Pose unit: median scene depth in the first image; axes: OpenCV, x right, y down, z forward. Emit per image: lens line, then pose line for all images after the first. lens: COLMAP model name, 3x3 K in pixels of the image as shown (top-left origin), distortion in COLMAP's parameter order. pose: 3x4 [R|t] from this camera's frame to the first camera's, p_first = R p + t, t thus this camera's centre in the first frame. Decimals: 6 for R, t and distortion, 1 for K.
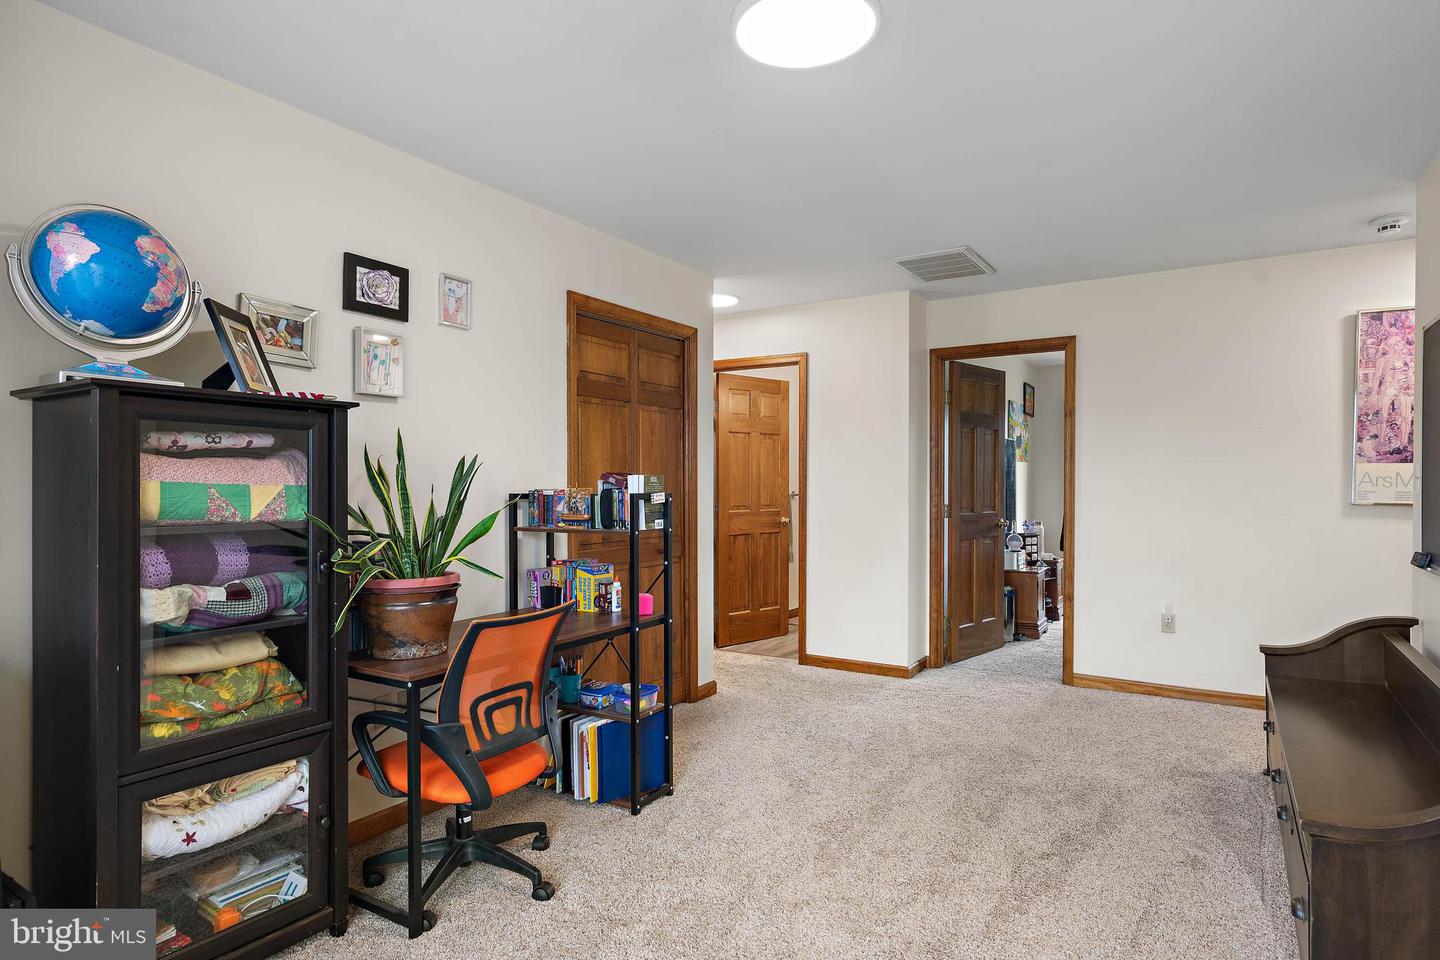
lens RADIAL K [[797.7, 0, 720.2], [0, 797.7, 481.9], [0, 0, 1]] dist [-0.000385, 0.000520]
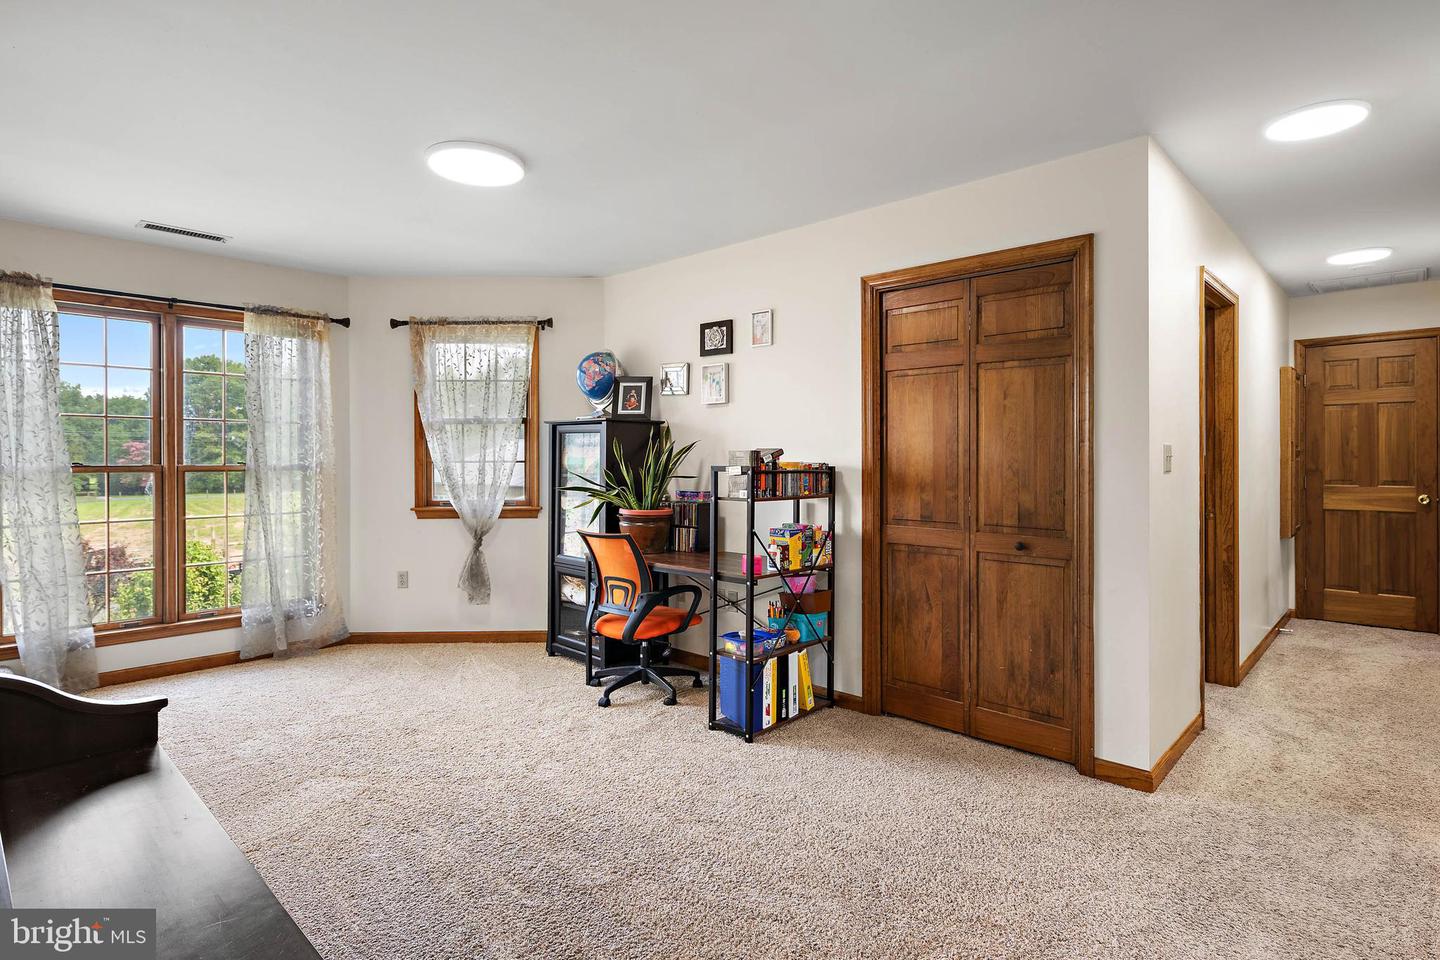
lens RADIAL K [[739.2, 0, 719.3], [0, 739.2, 470.1], [0, 0, 1]] dist [0.004977, 0.001086]
pose [[-0.188098, 0.018423, -0.981977, 1.046347], [0.002142, 0.999829, 0.018348, -0.000794], [0.982148, 0.001348, -0.188106, 1.274985]]
